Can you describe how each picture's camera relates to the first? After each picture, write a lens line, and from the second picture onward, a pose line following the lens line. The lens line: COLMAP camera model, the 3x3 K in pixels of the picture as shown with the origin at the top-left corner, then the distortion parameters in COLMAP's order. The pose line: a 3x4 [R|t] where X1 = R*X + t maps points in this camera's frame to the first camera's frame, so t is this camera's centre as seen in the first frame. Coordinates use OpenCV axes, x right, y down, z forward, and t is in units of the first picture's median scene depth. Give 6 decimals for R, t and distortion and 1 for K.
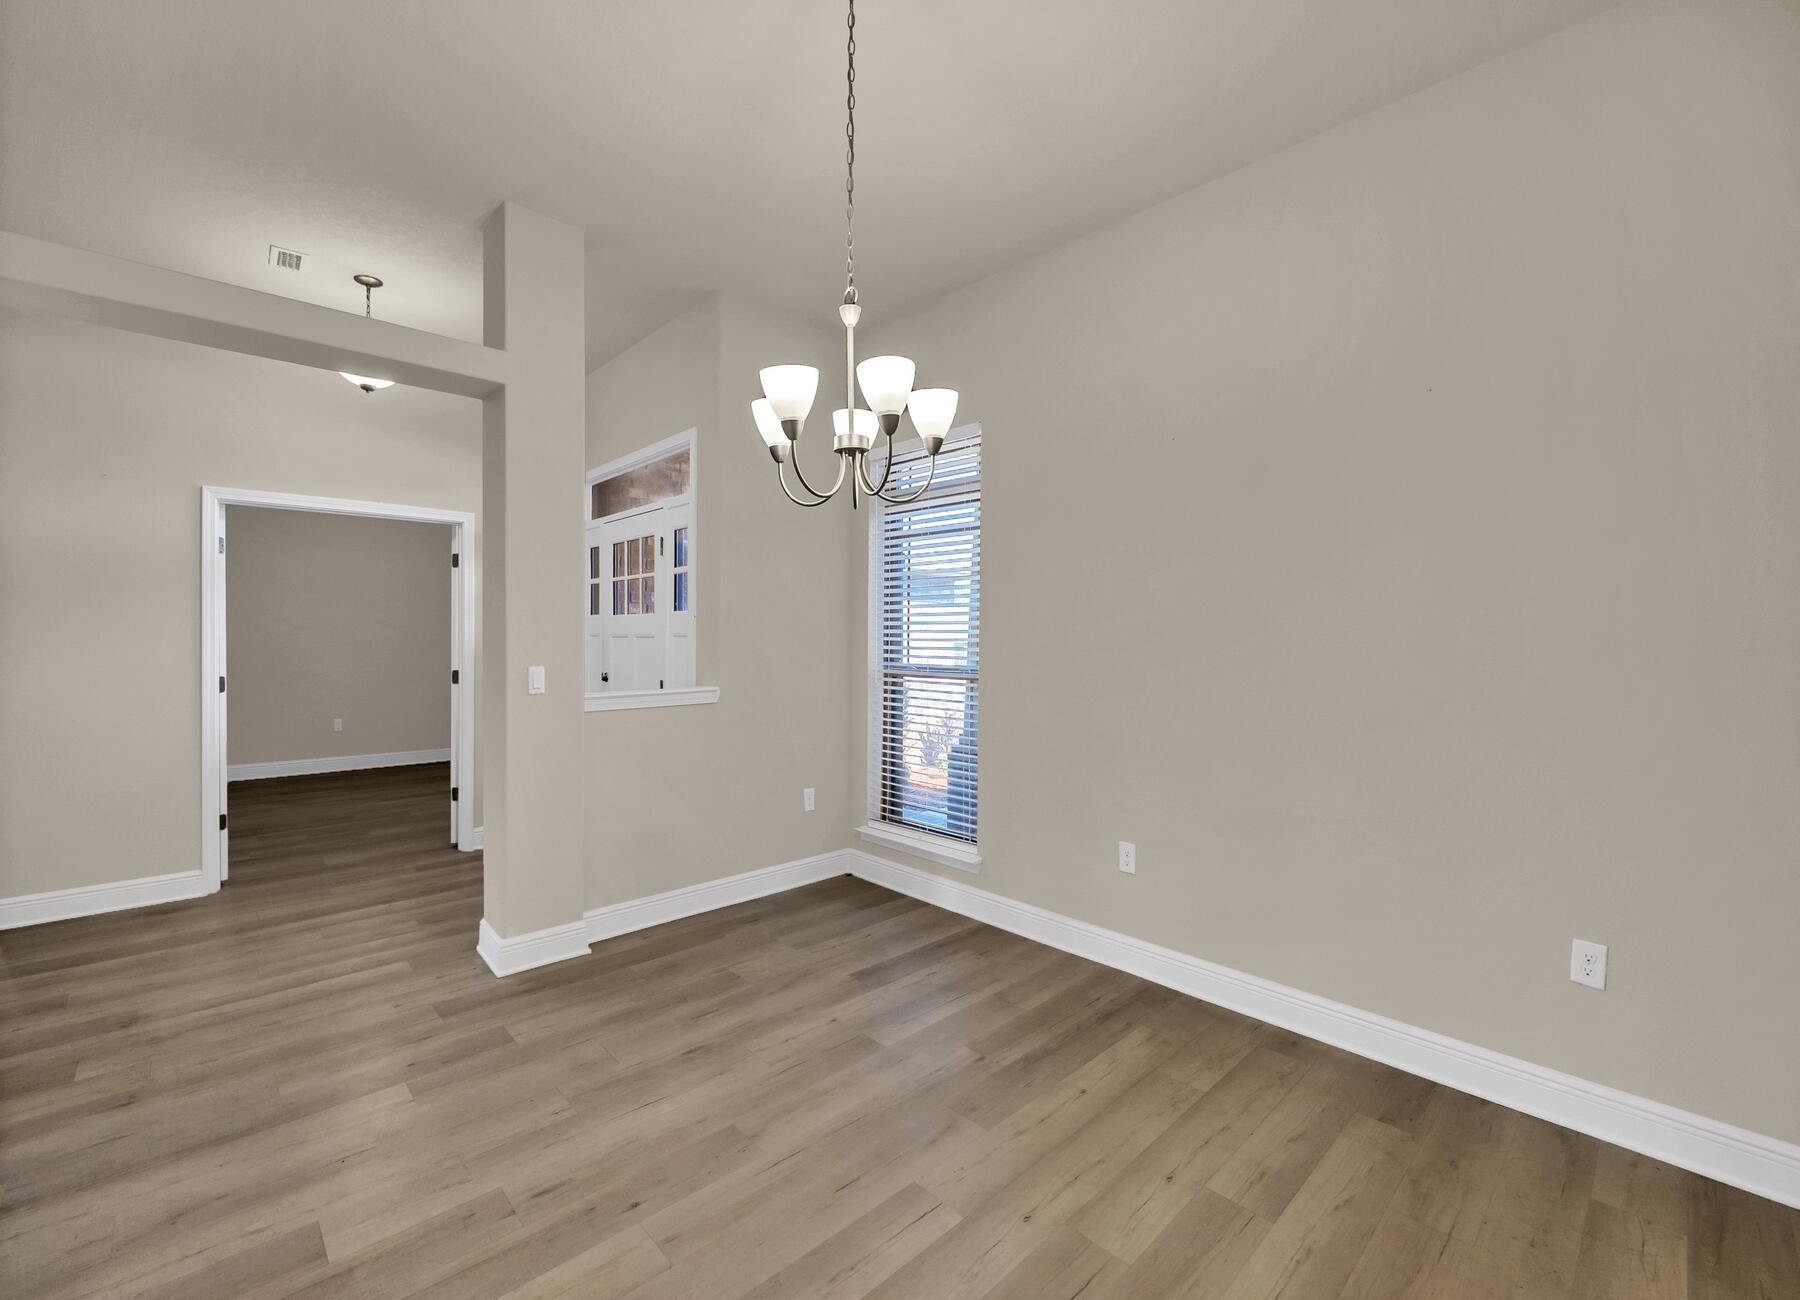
lens RADIAL K [[815.3, 0, 964.9], [0, 815.3, 646.0], [0, 0, 1]] dist [-0.003721, -0.000983]
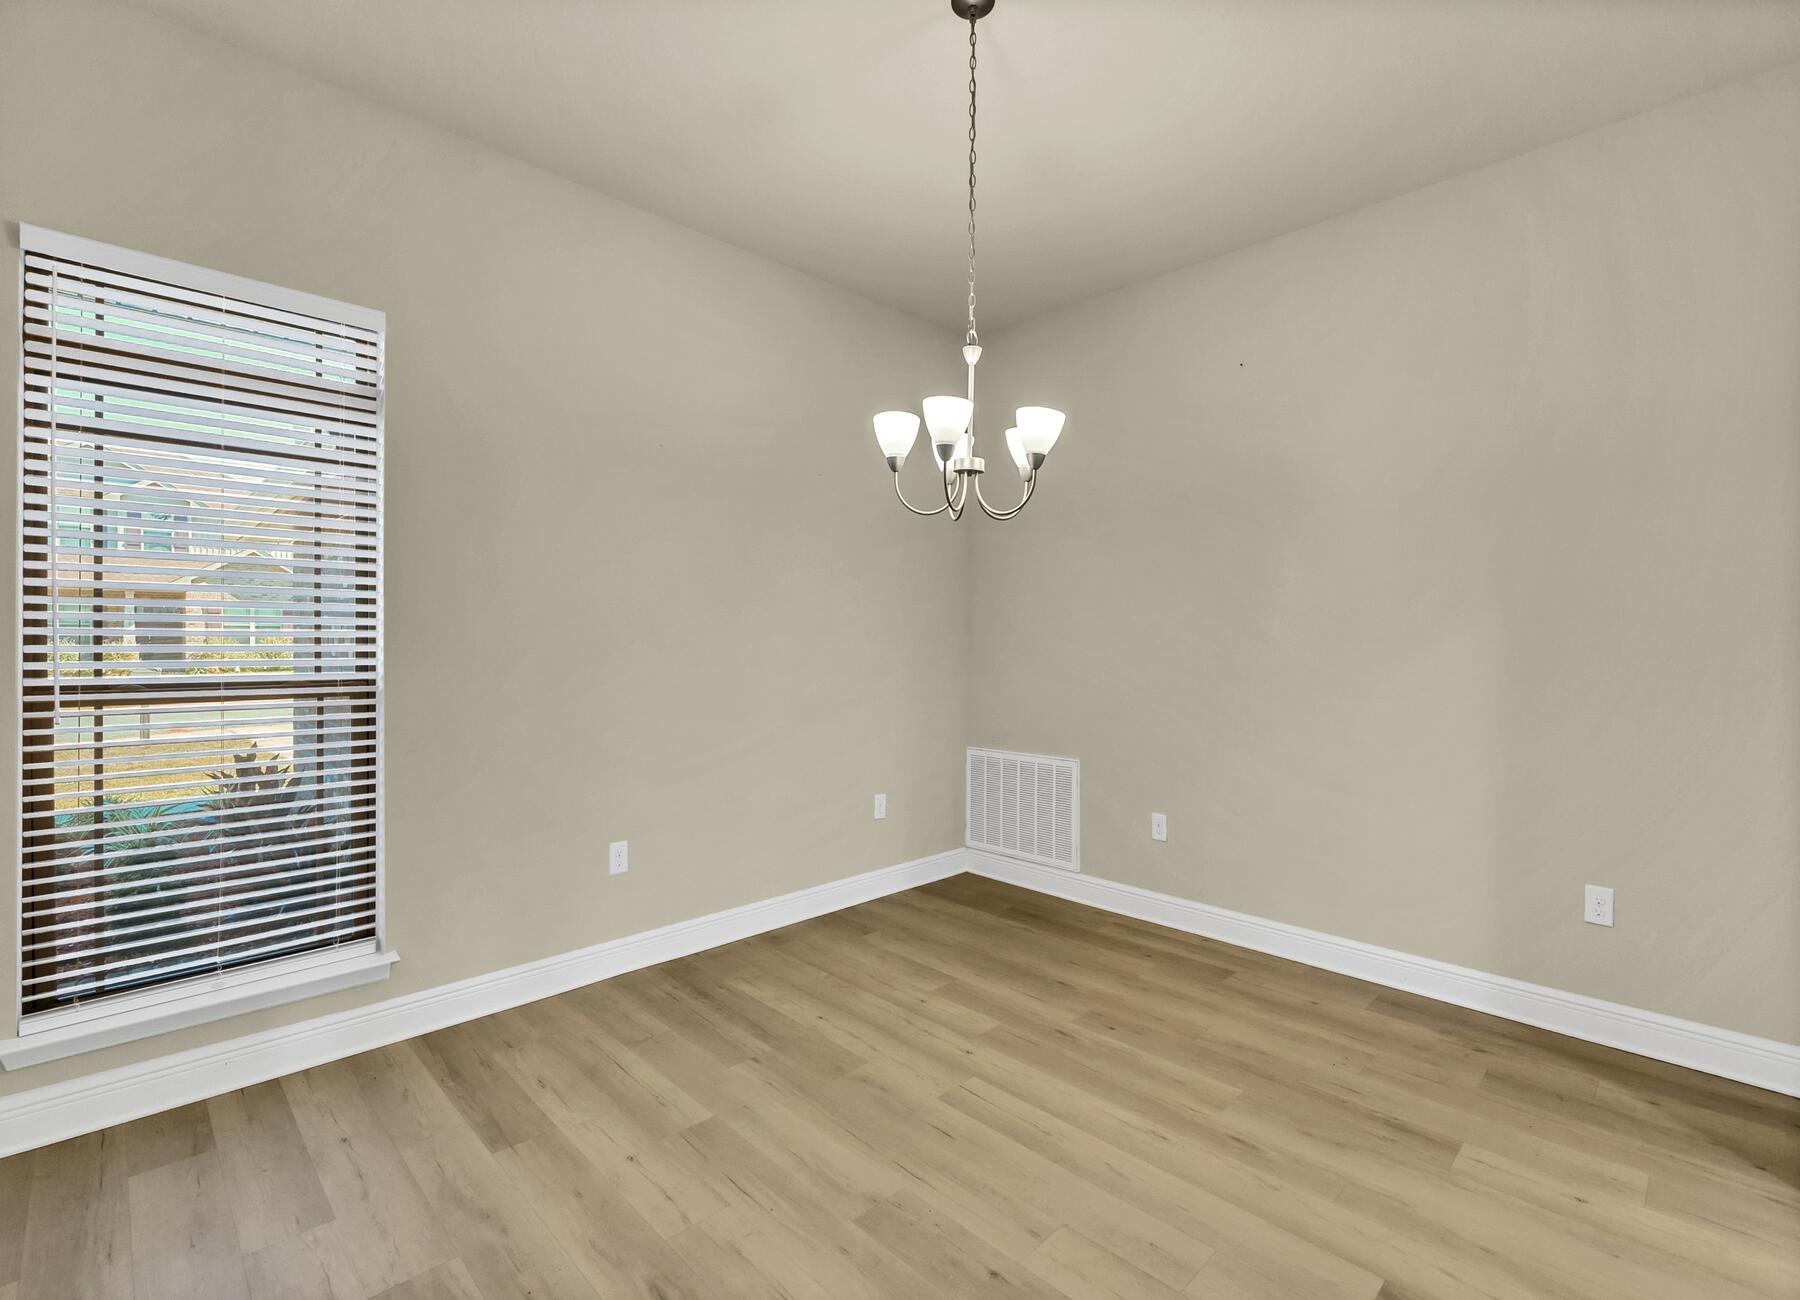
lens RADIAL K [[817.2, 0, 898.9], [0, 817.2, 648.0], [0, 0, 1]] dist [0.000739, -0.000195]
pose [[-0.011870, -0.016970, 0.999786, -0.962566], [0.000354, 0.999856, 0.016976, -0.011985], [-0.999929, 0.000555, -0.011862, 0.830780]]
